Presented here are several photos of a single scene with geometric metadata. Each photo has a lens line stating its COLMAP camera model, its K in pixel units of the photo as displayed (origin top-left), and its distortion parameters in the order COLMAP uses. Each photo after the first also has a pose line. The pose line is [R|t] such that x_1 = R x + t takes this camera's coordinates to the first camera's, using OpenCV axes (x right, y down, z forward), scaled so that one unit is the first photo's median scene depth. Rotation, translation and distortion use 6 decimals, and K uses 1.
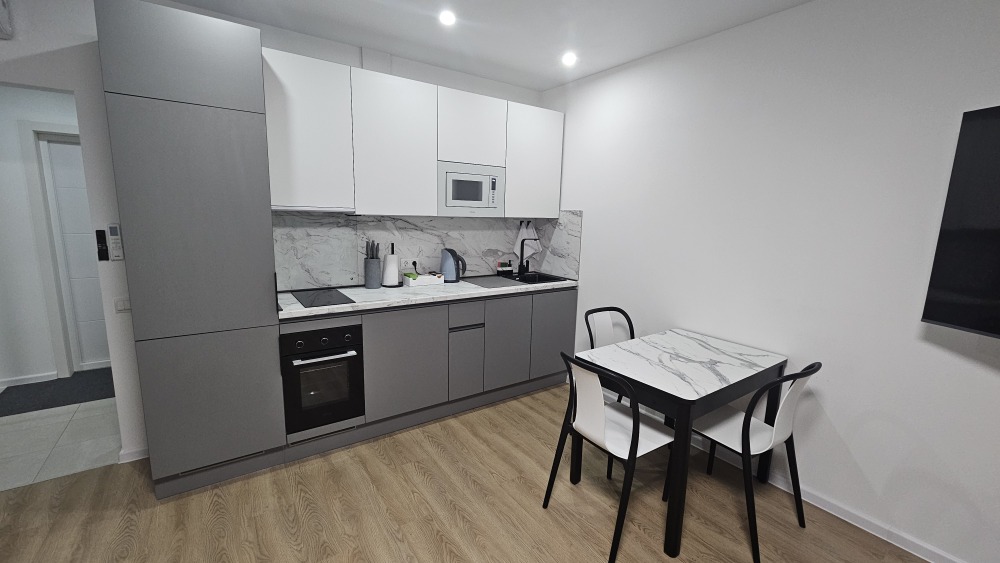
lens RADIAL K [[410.3, 0, 501.4], [0, 410.3, 281.1], [0, 0, 1]] dist [-0.000371, 0.000915]
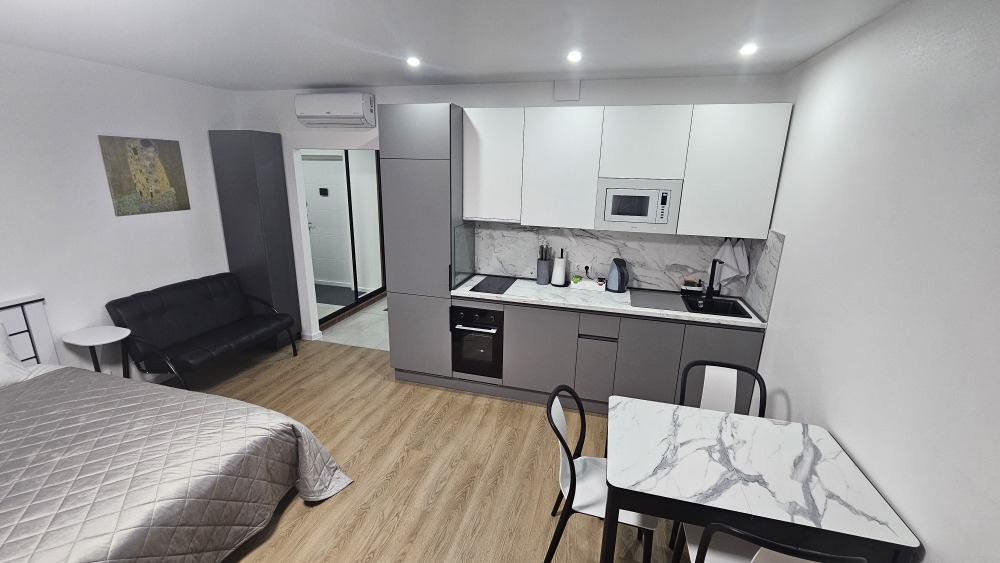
lens RADIAL K [[410.3, 0, 501.7], [0, 410.3, 280.7], [0, 0, 1]] dist [-0.000371, 0.000915]
pose [[0.639358, 0.189256, -0.745254, 0.581864], [-0.133032, 0.981846, 0.135209, -0.159060], [0.757313, 0.012695, 0.652928, 0.136275]]
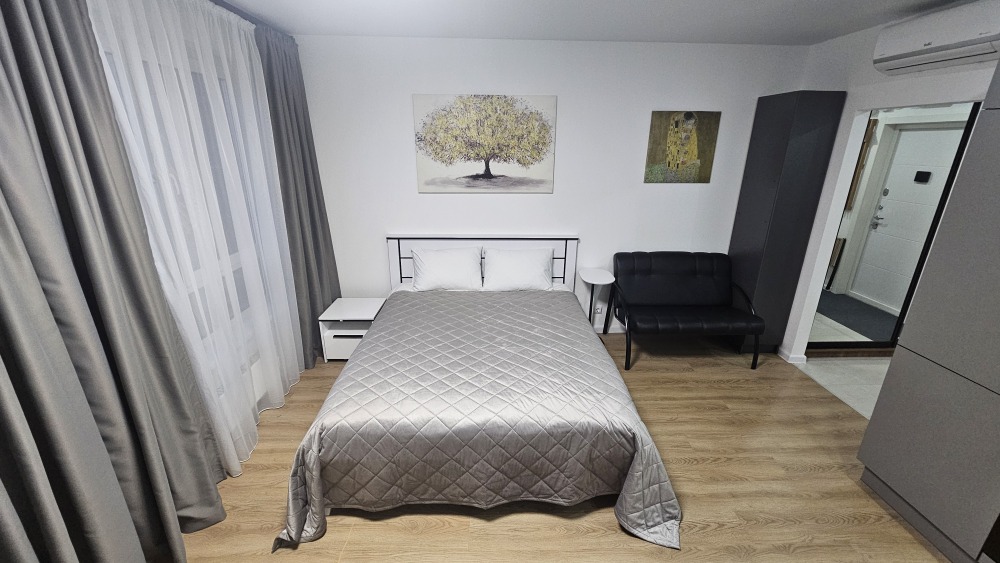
lens RADIAL K [[410.3, 0, 502.7], [0, 410.3, 282.2], [0, 0, 1]] dist [-0.000371, 0.000915]
pose [[-0.546117, 0.240366, -0.802484, 0.370647], [-0.163062, 0.909126, 0.383277, -0.179718], [0.821685, 0.340169, -0.457295, 0.423334]]
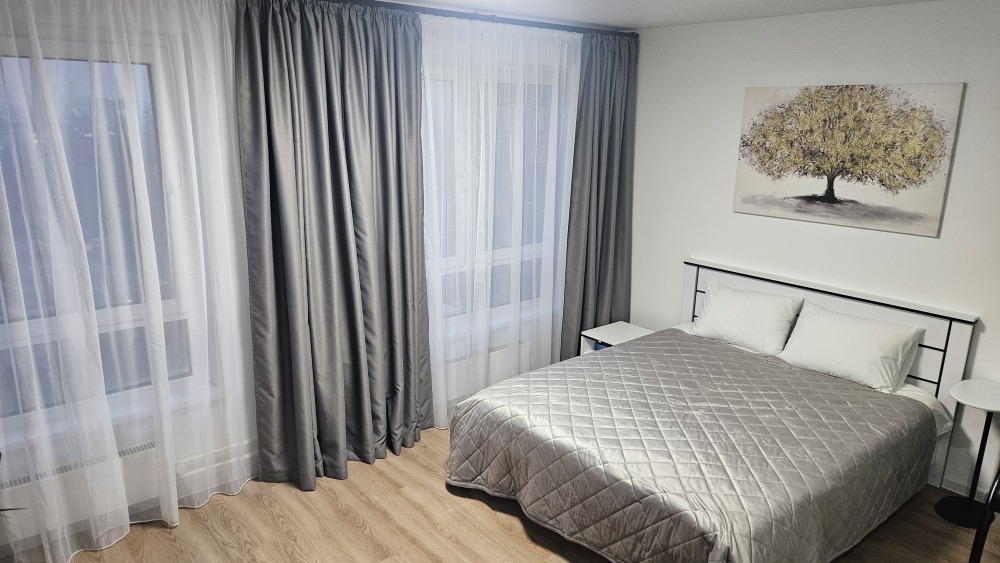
lens RADIAL K [[661.4, 0, 497.3], [0, 661.4, 285.9], [0, 0, 1]] dist [0.034388, -0.012437]
pose [[-0.995052, -0.024123, -0.096381, 0.107145], [-0.061533, 0.911260, 0.407208, -0.360222], [0.078005, 0.411123, -0.908236, 1.034488]]
